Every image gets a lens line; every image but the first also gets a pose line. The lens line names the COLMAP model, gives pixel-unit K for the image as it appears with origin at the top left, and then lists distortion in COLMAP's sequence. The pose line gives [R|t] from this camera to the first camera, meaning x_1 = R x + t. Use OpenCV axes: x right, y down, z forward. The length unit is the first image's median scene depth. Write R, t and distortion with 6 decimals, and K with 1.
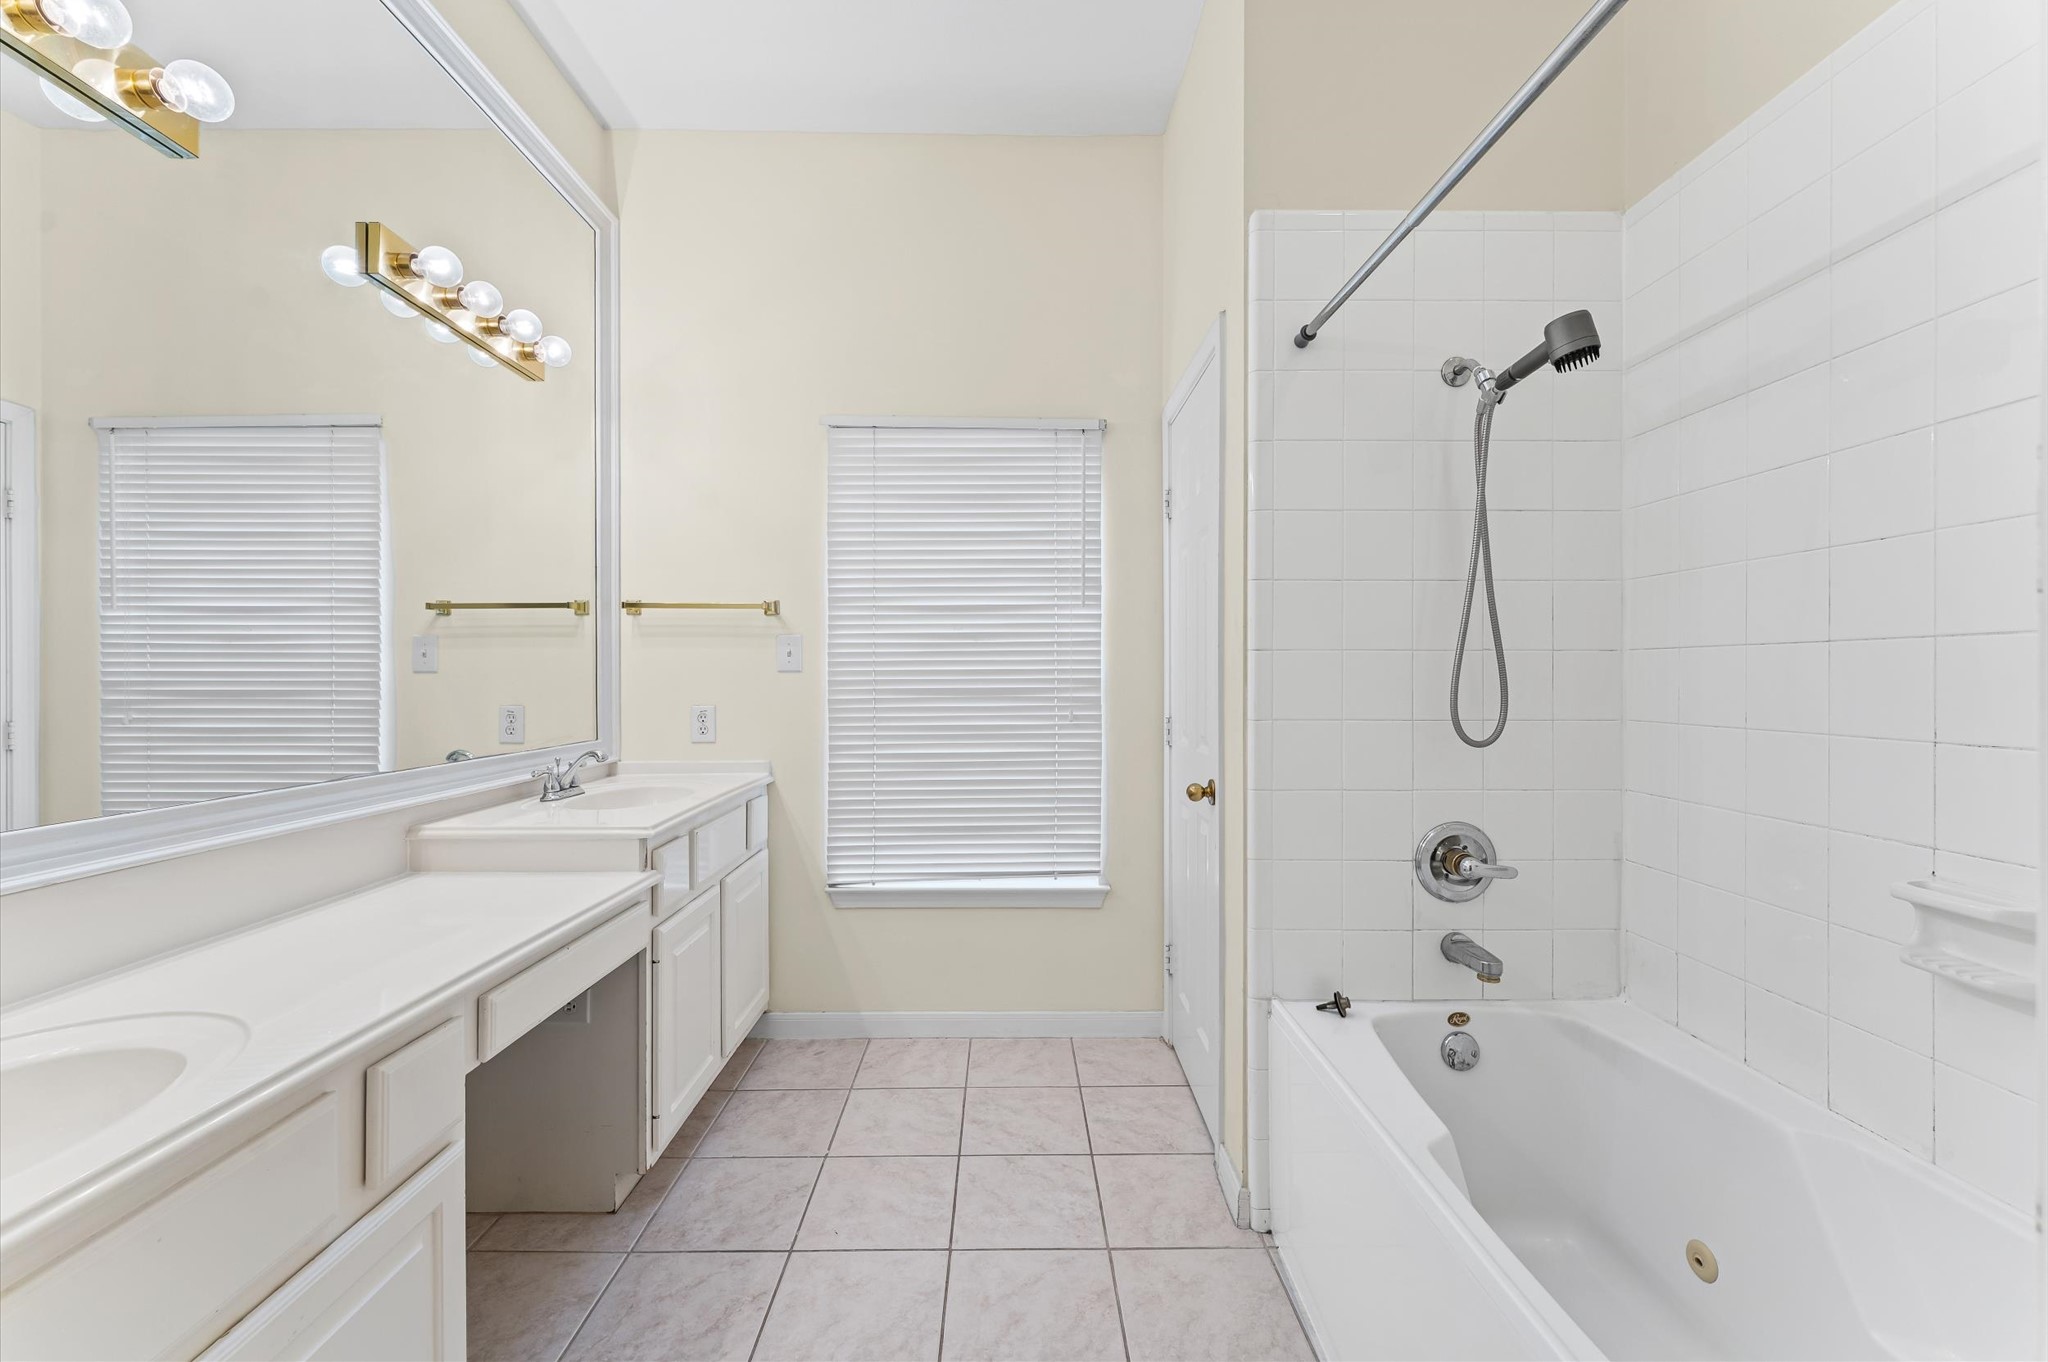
lens RADIAL K [[819.4, 0, 1022.0], [0, 819.4, 675.8], [0, 0, 1]] dist [0.000354, -0.000471]
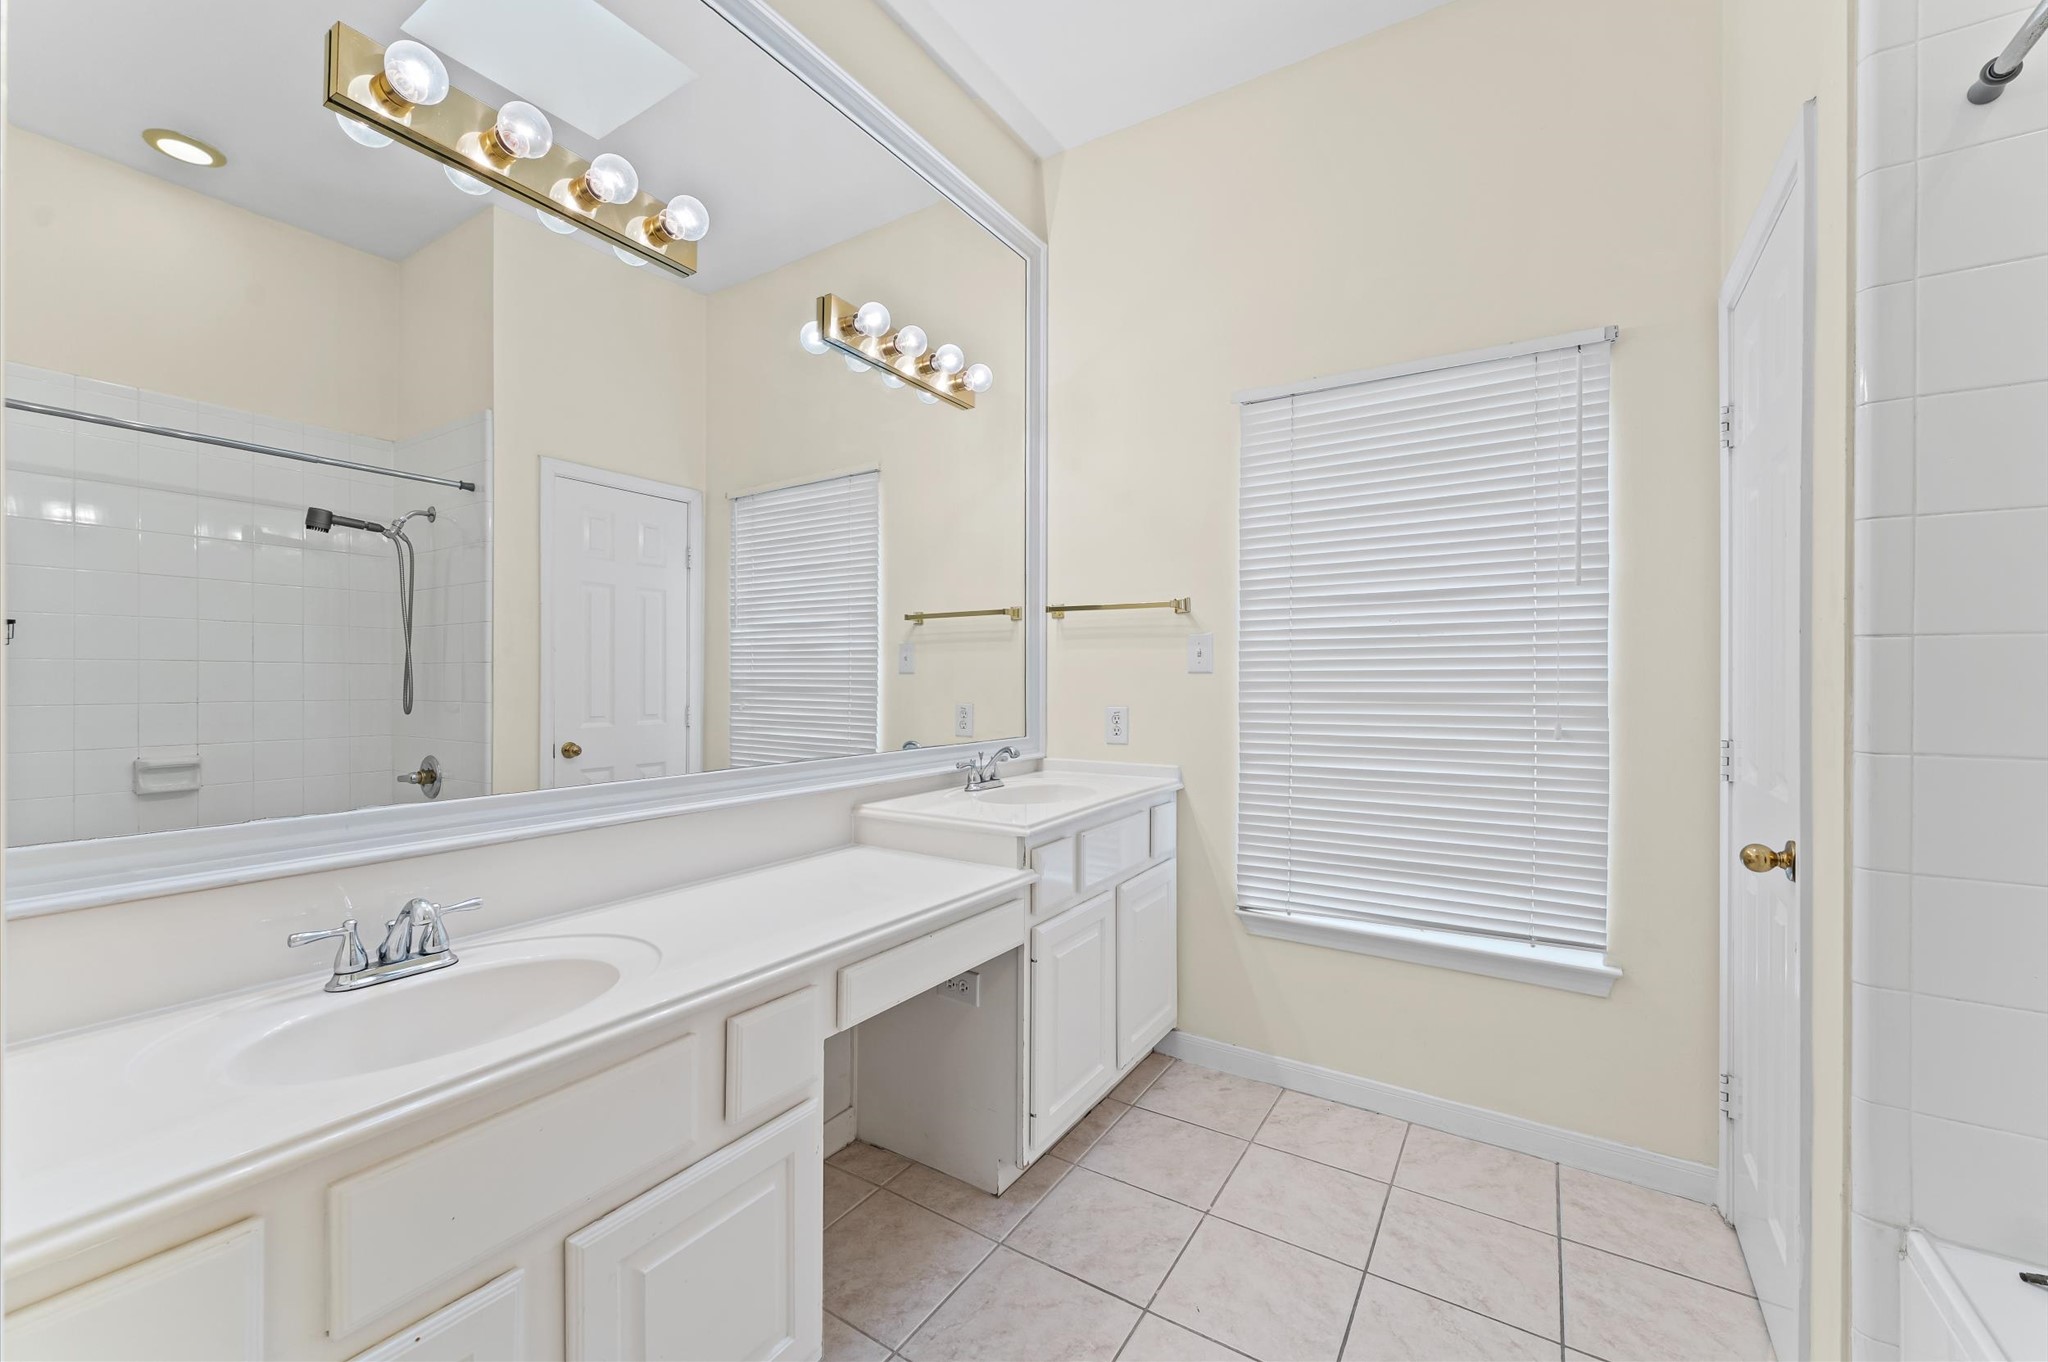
lens RADIAL K [[819.4, 0, 1022.0], [0, 819.4, 675.8], [0, 0, 1]] dist [0.000354, -0.000471]
pose [[0.832312, 0.002047, -0.554303, 0.073982], [-0.003764, 0.999991, -0.001960, 0.001216], [0.554294, 0.003718, 0.832313, 0.116867]]
